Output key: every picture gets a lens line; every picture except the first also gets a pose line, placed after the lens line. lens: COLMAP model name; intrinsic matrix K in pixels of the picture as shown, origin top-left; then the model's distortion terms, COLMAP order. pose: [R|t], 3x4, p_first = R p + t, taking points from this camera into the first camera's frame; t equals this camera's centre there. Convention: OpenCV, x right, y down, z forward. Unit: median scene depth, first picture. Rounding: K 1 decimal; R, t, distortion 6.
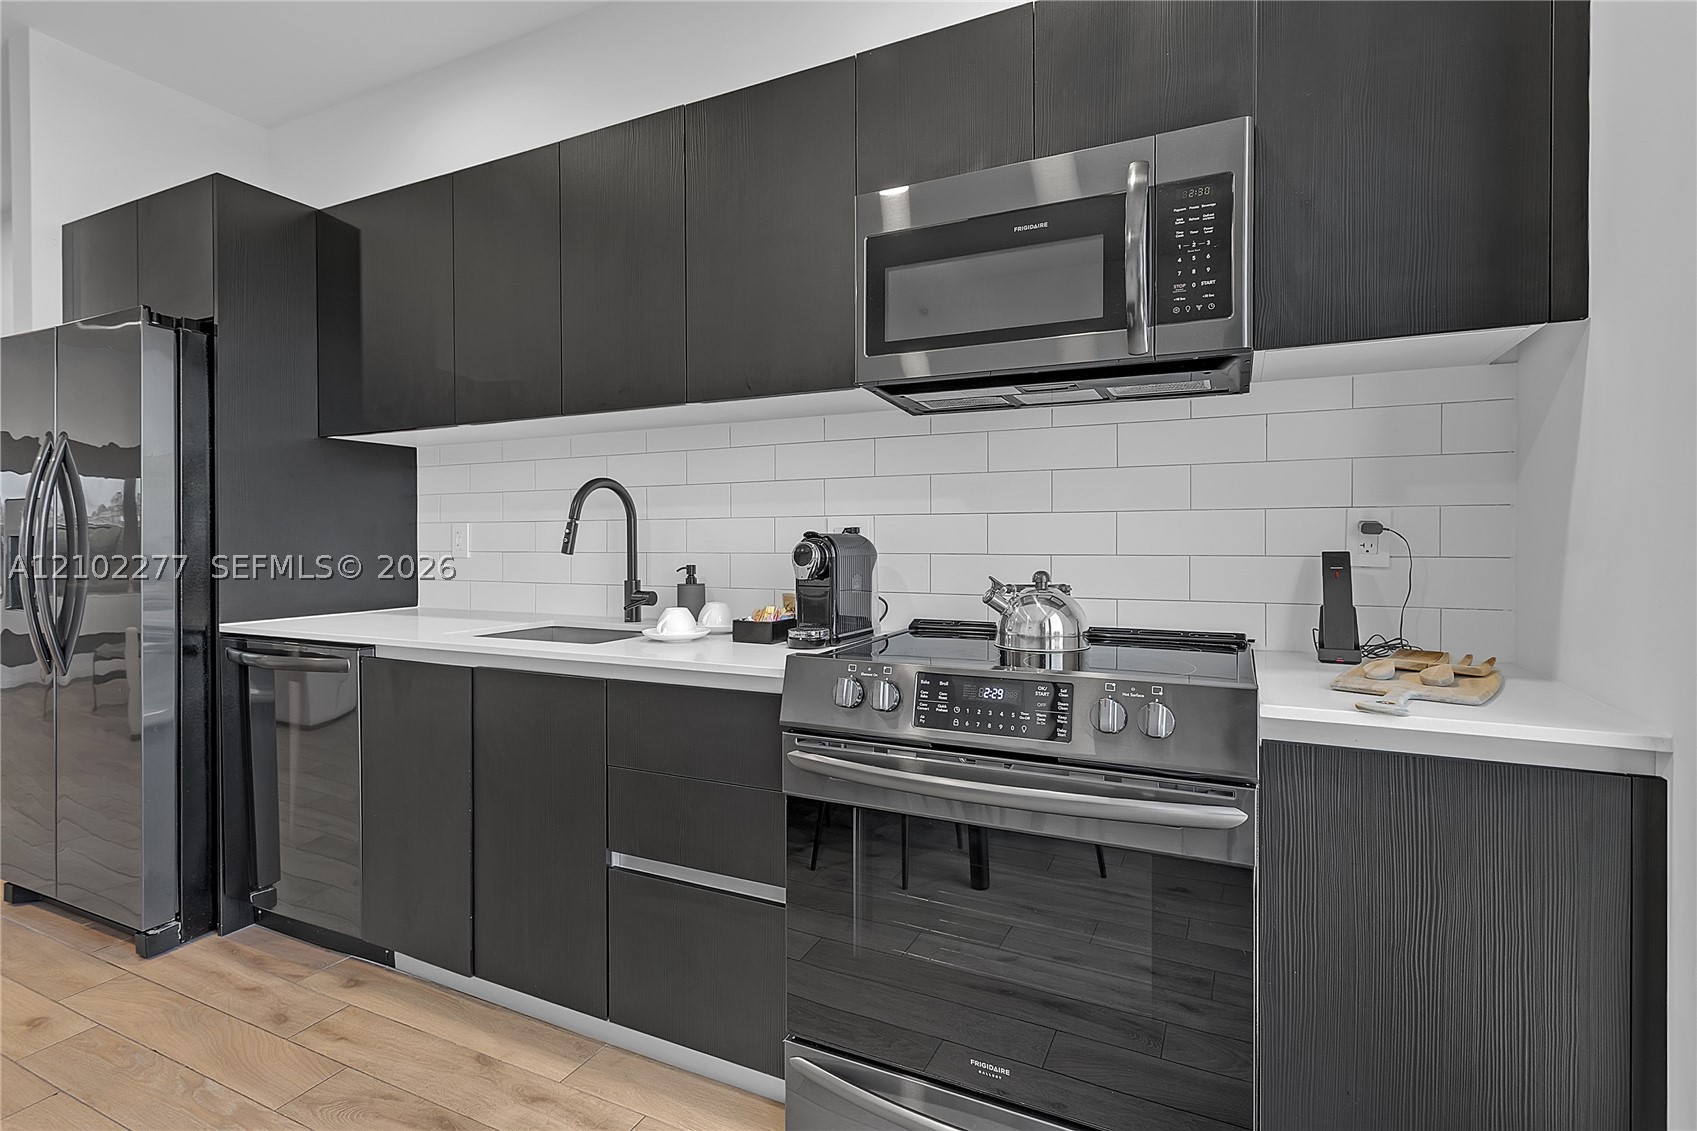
lens RADIAL K [[809.2, 0, 821.1], [0, 809.2, 541.0], [0, 0, 1]] dist [0.004837, -0.001636]
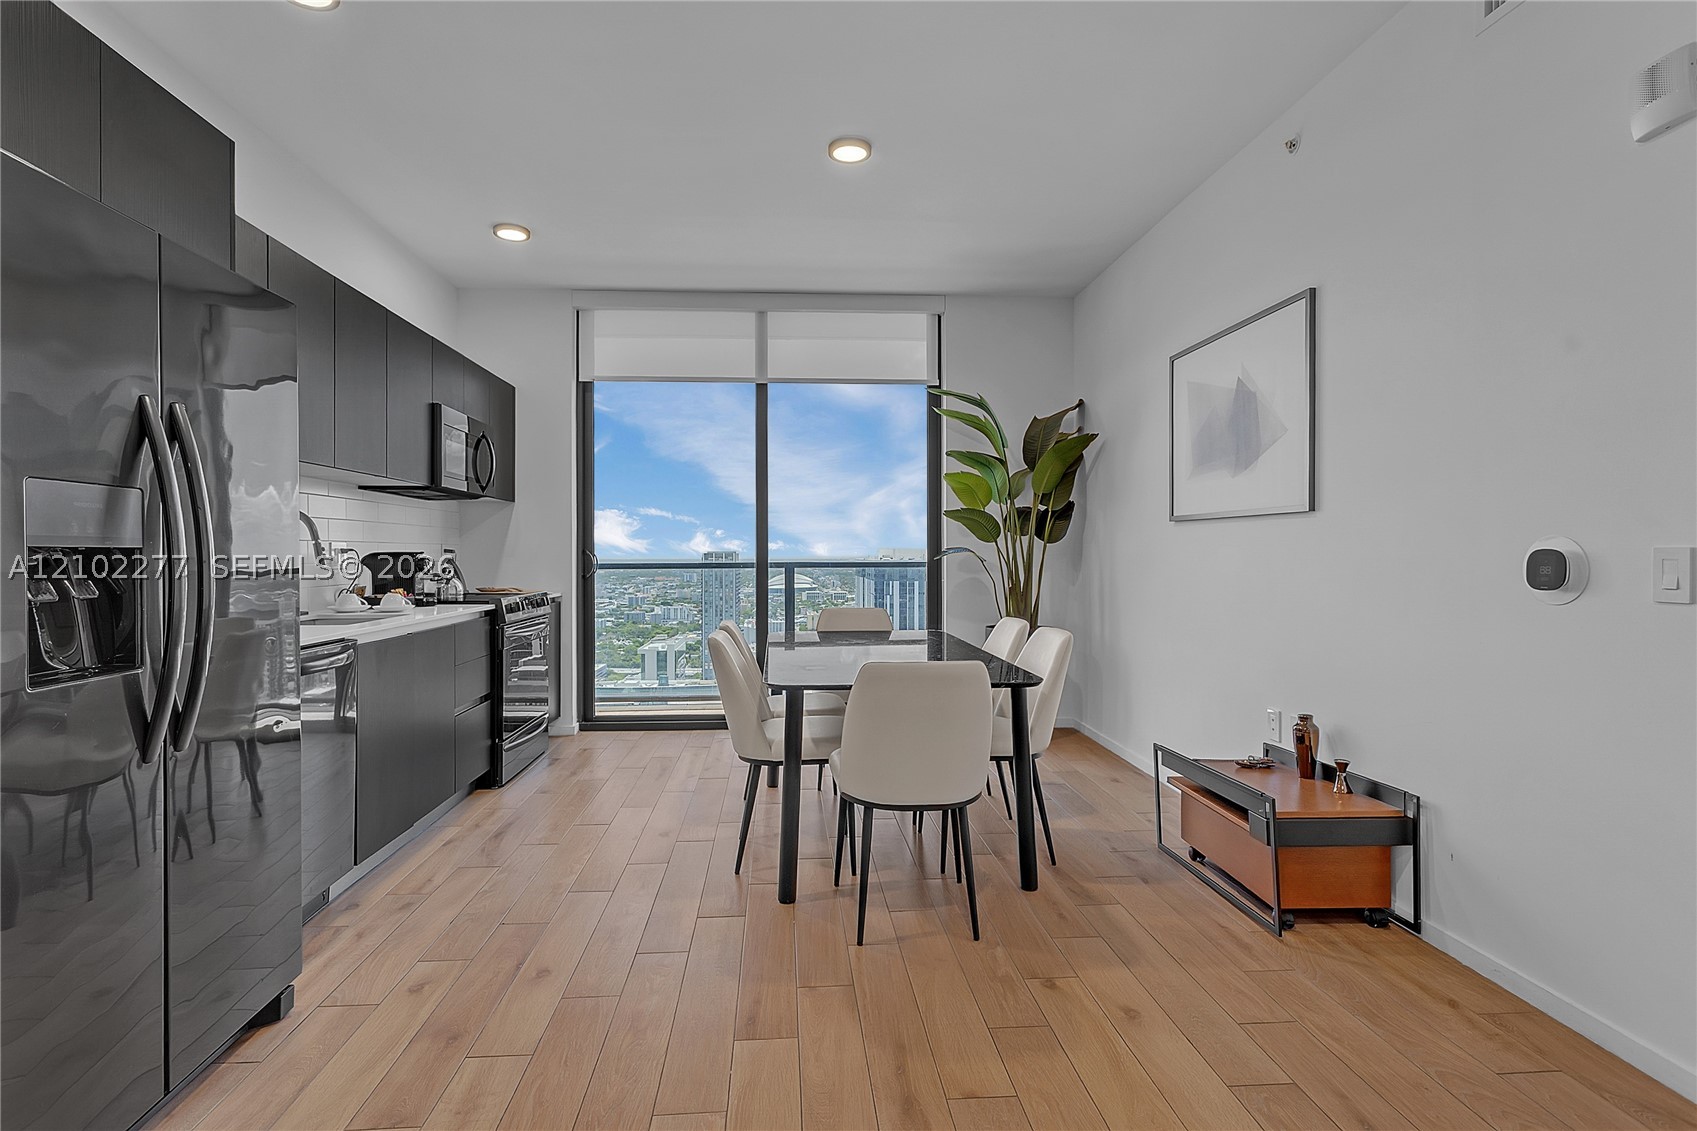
lens RADIAL K [[809.2, 0, 829.3], [0, 809.2, 548.3], [0, 0, 1]] dist [0.004837, -0.001636]
pose [[-0.487095, 0.002892, 0.873344, -2.069726], [0.000078, 0.999995, -0.003268, -0.008661], [-0.873349, -0.001524, -0.487093, 0.978523]]
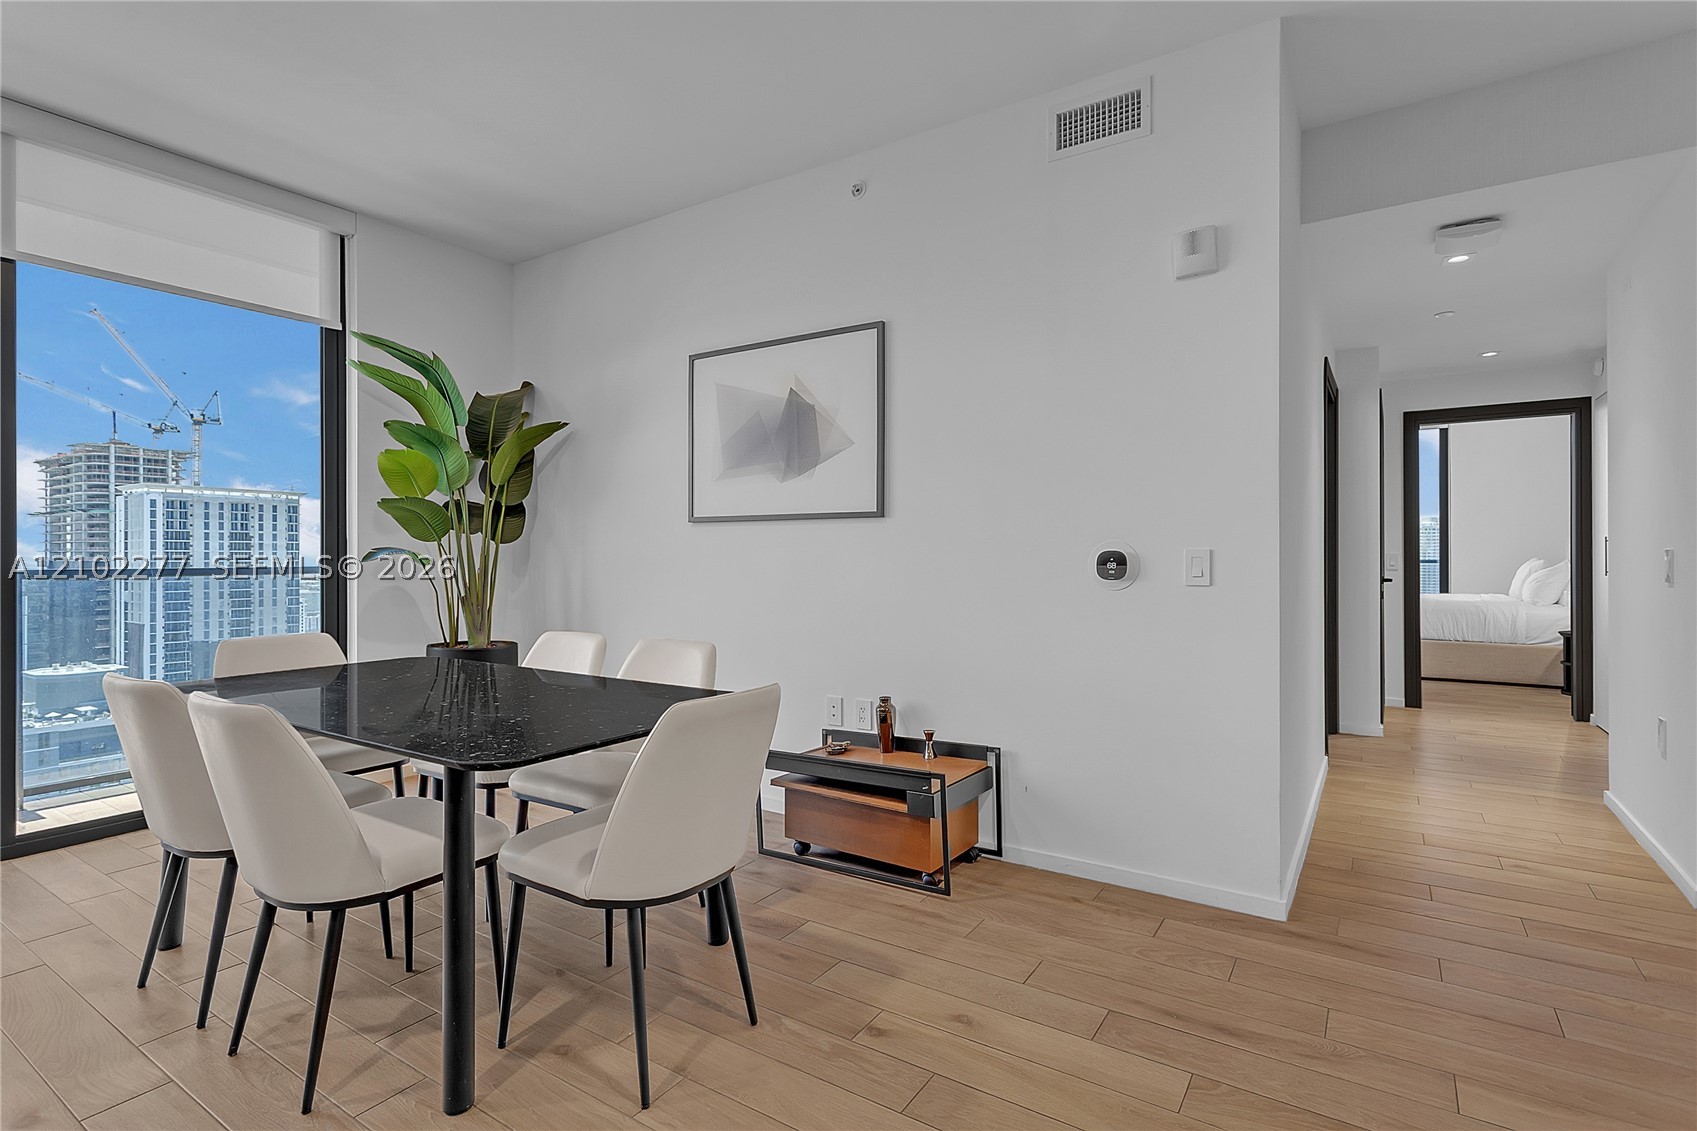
lens RADIAL K [[809.2, 0, 831.5], [0, 809.2, 553.5], [0, 0, 1]] dist [0.004837, -0.001636]
pose [[-0.990478, -0.003537, 0.137626, -1.379118], [-0.004243, 0.999979, -0.004834, 0.001971], [-0.137606, -0.005372, -0.990472, 1.156109]]
